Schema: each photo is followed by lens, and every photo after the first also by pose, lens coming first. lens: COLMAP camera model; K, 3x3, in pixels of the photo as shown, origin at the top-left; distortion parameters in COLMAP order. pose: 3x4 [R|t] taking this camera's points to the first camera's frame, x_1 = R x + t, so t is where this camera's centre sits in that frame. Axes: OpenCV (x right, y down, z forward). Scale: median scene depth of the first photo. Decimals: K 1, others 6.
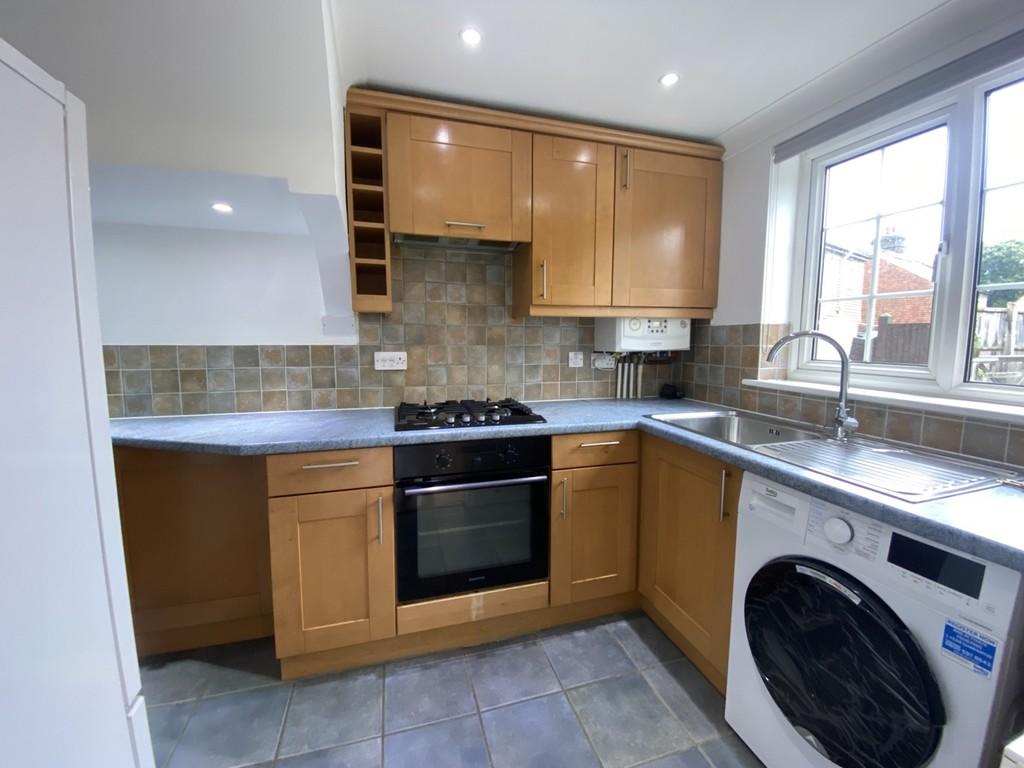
lens RADIAL K [[411.0, 0, 511.7], [0, 411.0, 378.4], [0, 0, 1]] dist [0.042843, -0.039714]
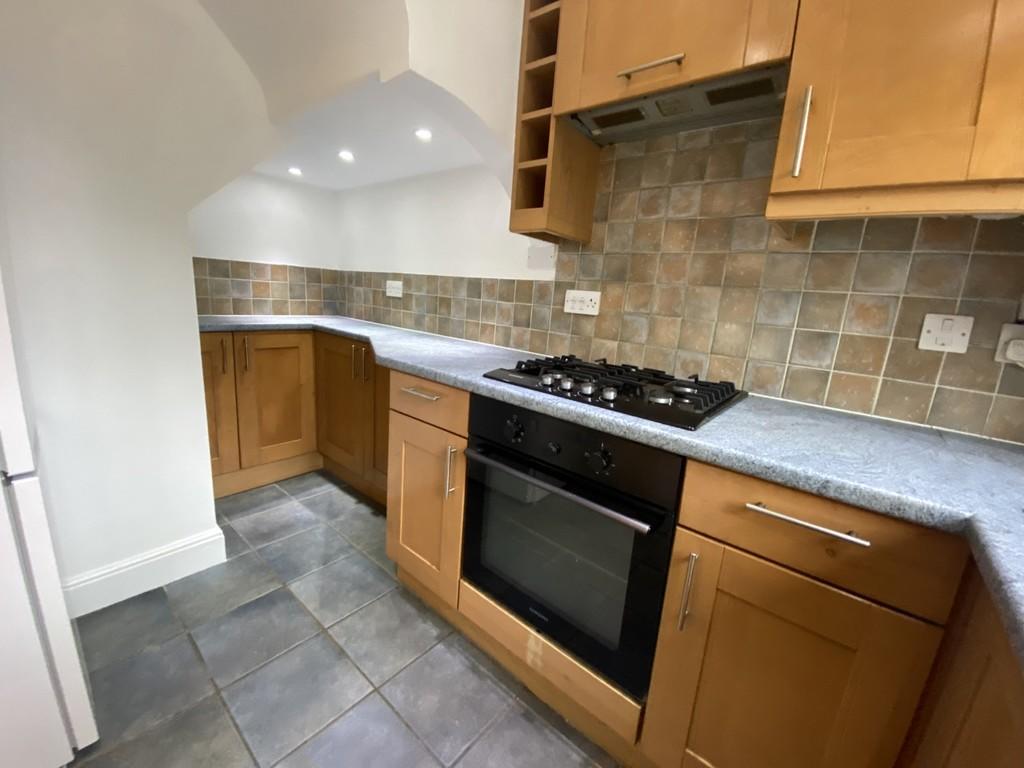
lens RADIAL K [[411.0, 0, 511.7], [0, 411.0, 378.4], [0, 0, 1]] dist [0.042843, -0.039714]
pose [[0.546544, 0.203840, -0.812244, 0.306138], [-0.151210, 0.978002, 0.143692, 0.007036], [0.823666, 0.044285, 0.565343, 0.461901]]
